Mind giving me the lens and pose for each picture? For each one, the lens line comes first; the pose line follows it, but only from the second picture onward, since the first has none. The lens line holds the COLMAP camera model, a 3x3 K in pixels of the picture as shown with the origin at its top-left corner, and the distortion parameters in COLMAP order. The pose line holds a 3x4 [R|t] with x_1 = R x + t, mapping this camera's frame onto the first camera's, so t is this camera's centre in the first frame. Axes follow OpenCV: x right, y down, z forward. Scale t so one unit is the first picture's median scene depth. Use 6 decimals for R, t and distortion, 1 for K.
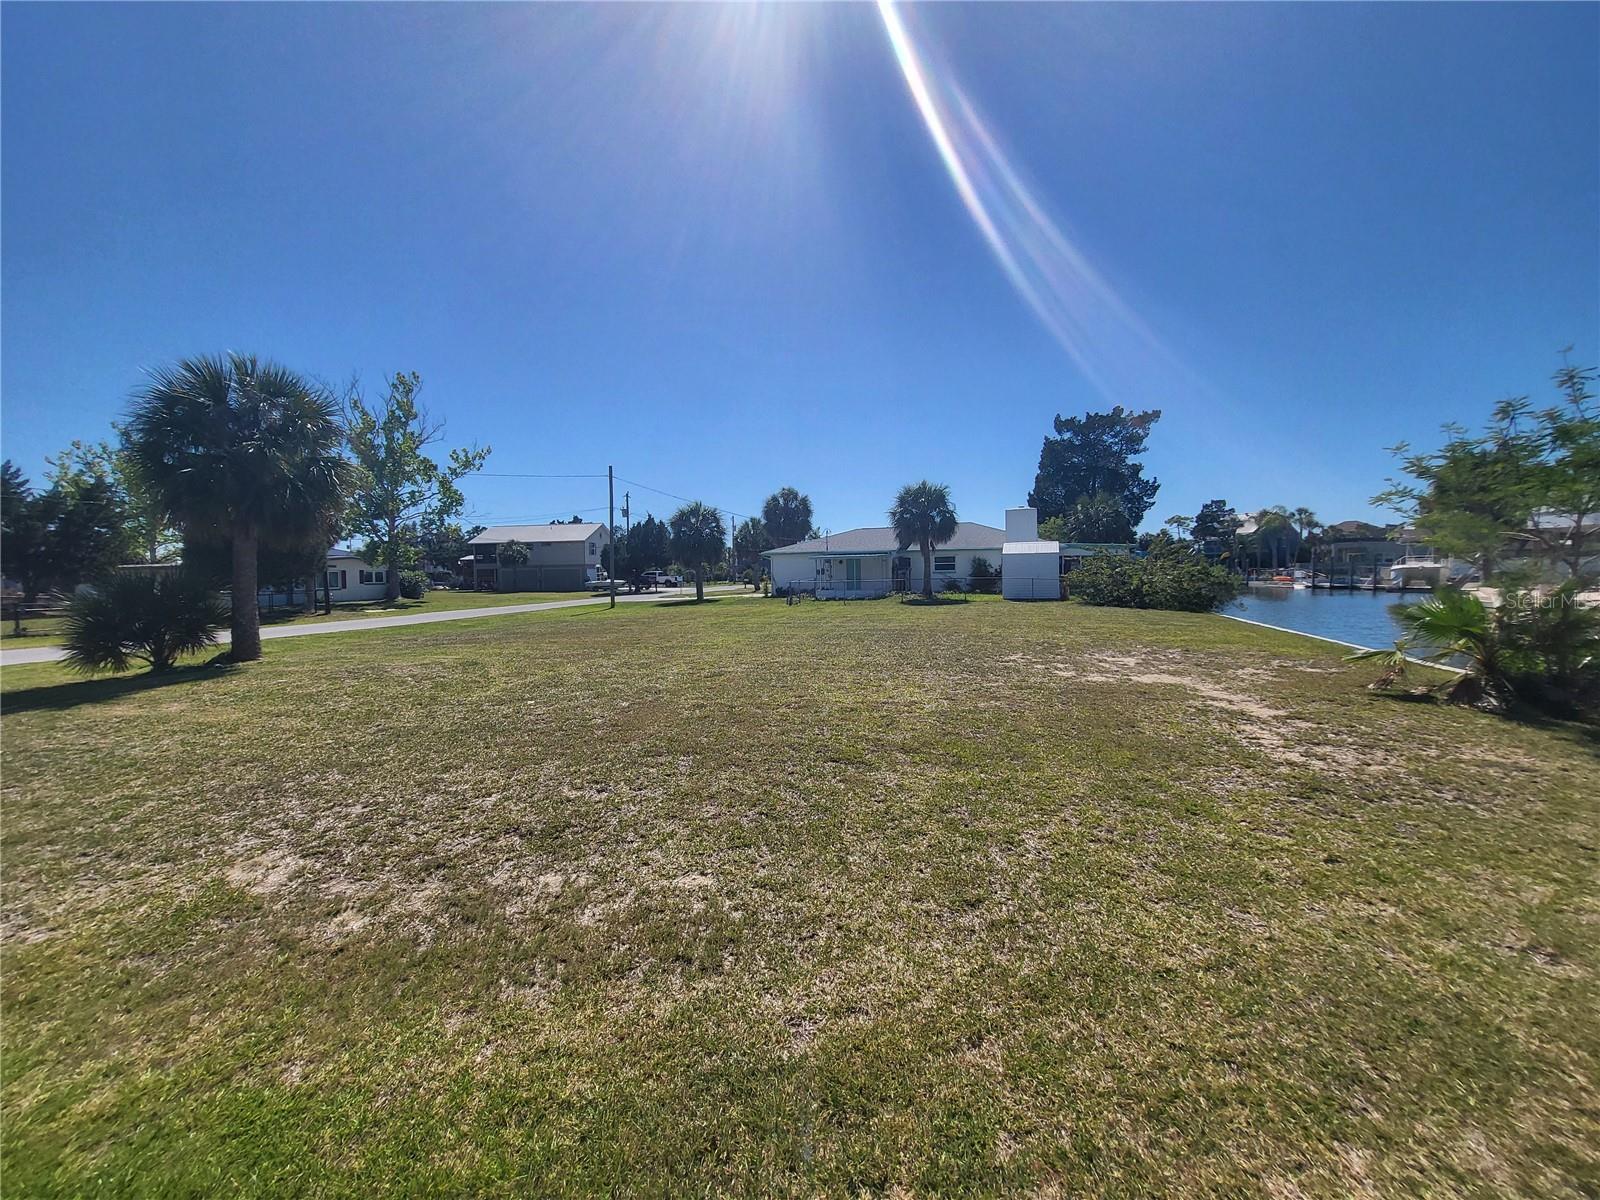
lens RADIAL K [[631.8, 0, 791.0], [0, 631.8, 592.0], [0, 0, 1]] dist [-0.007092, 0.000631]
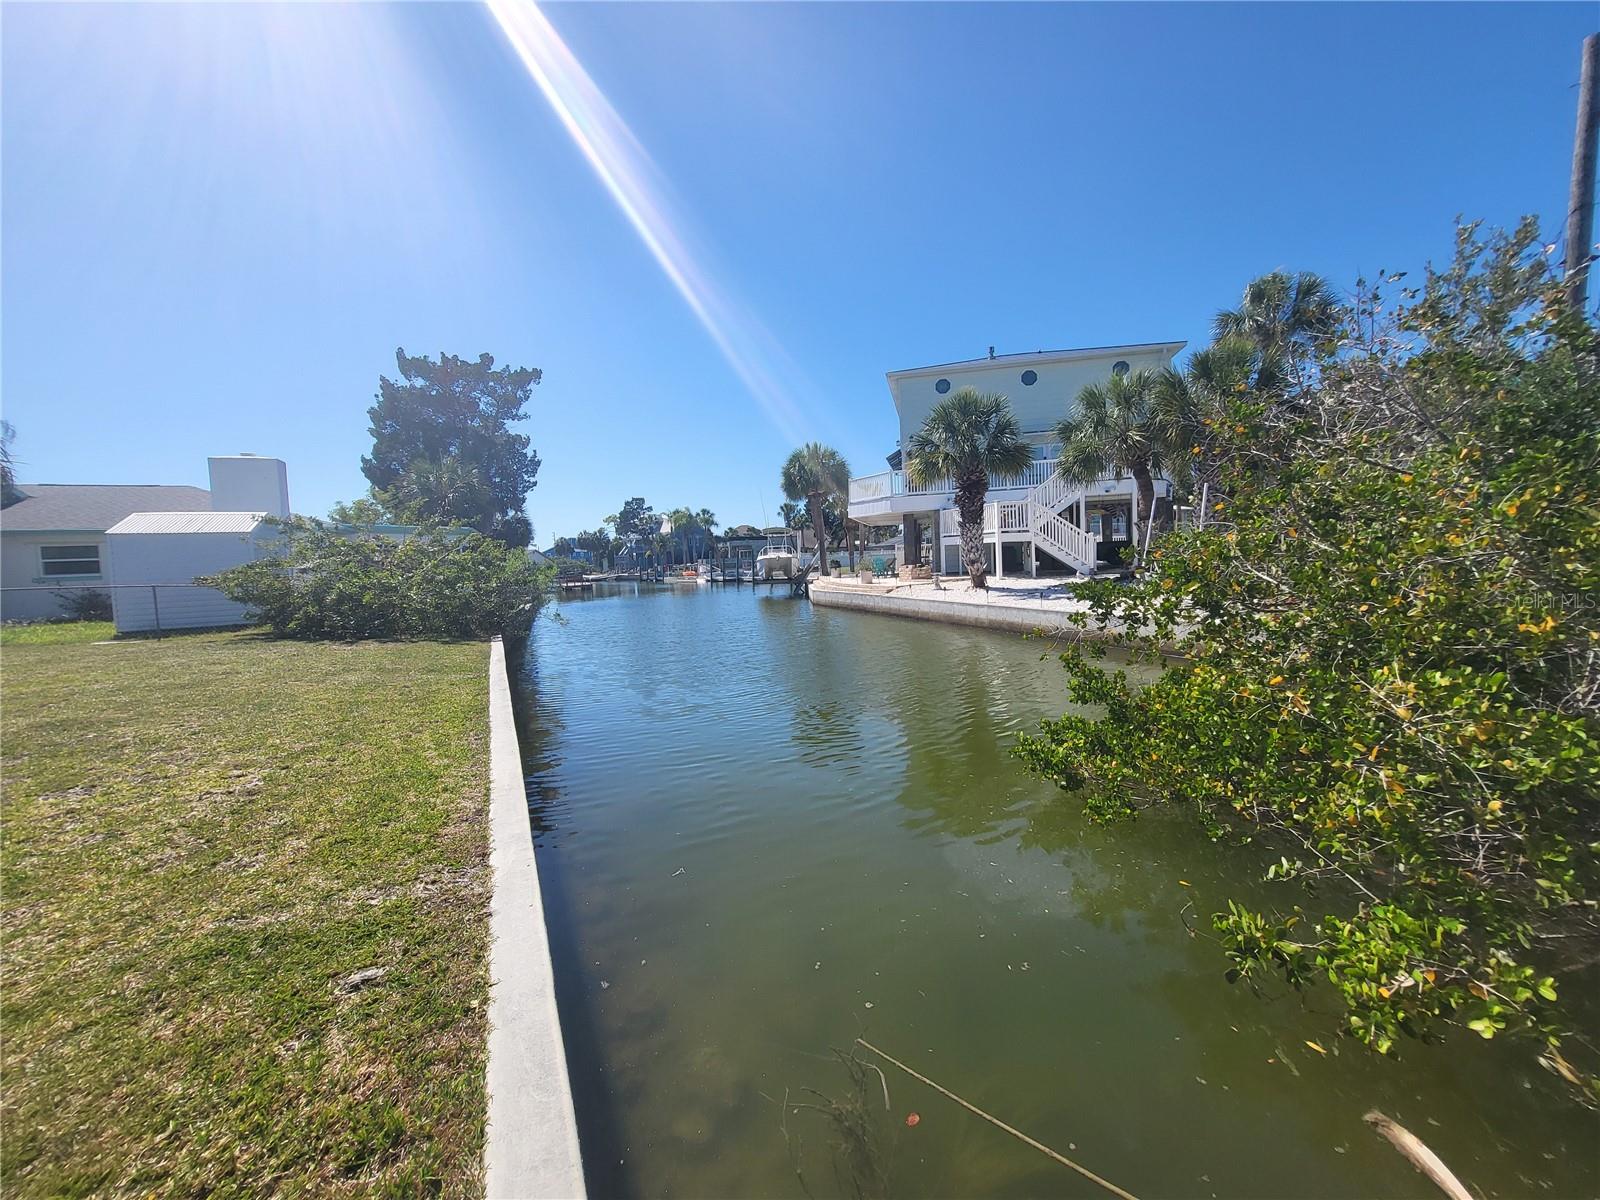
lens RADIAL K [[631.8, 0, 813.2], [0, 631.8, 590.0], [0, 0, 1]] dist [-0.007092, 0.000631]
pose [[0.679103, -0.044876, 0.732670, 0.208515], [0.049115, 0.998671, 0.015644, -0.000998], [-0.732398, 0.025361, 0.680404, 0.189923]]
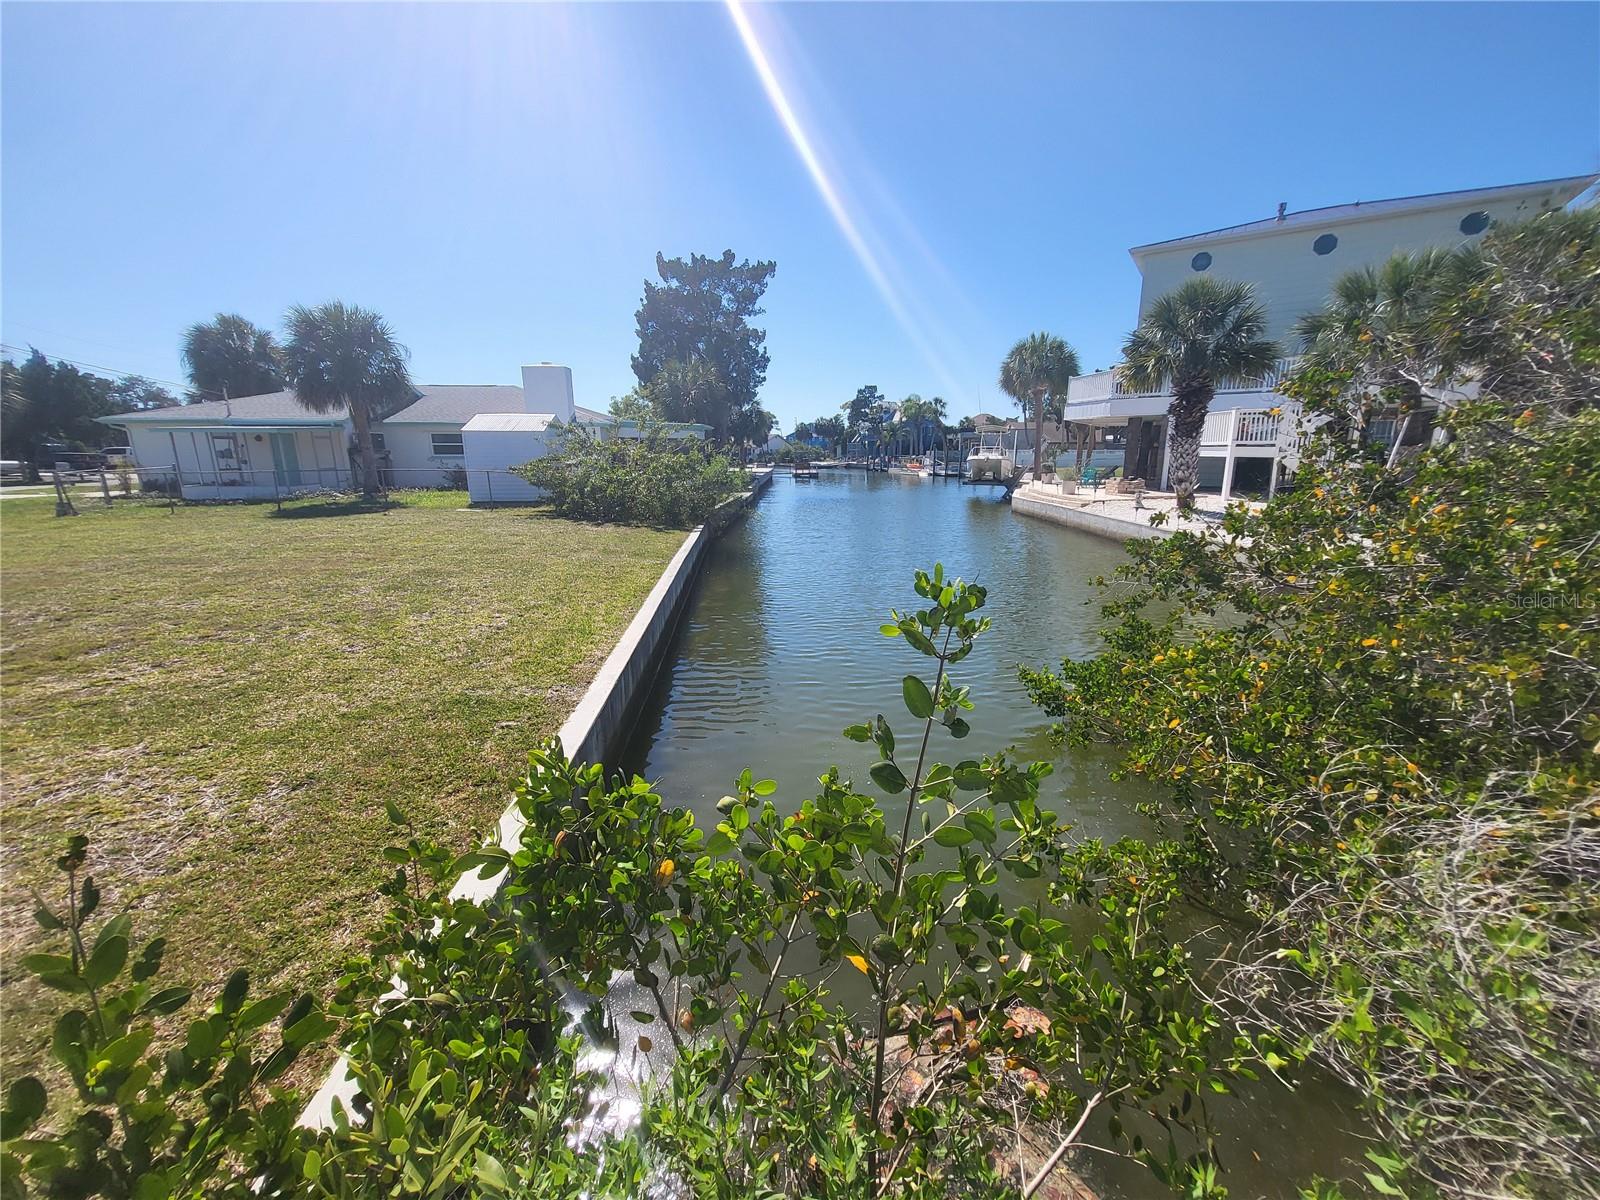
lens RADIAL K [[631.8, 0, 808.5], [0, 631.8, 602.5], [0, 0, 1]] dist [-0.007092, 0.000631]
pose [[0.901542, -0.084102, 0.424439, 0.219693], [-0.002324, 0.979973, 0.199118, -0.010562], [-0.432685, -0.180500, 0.883291, 0.147462]]
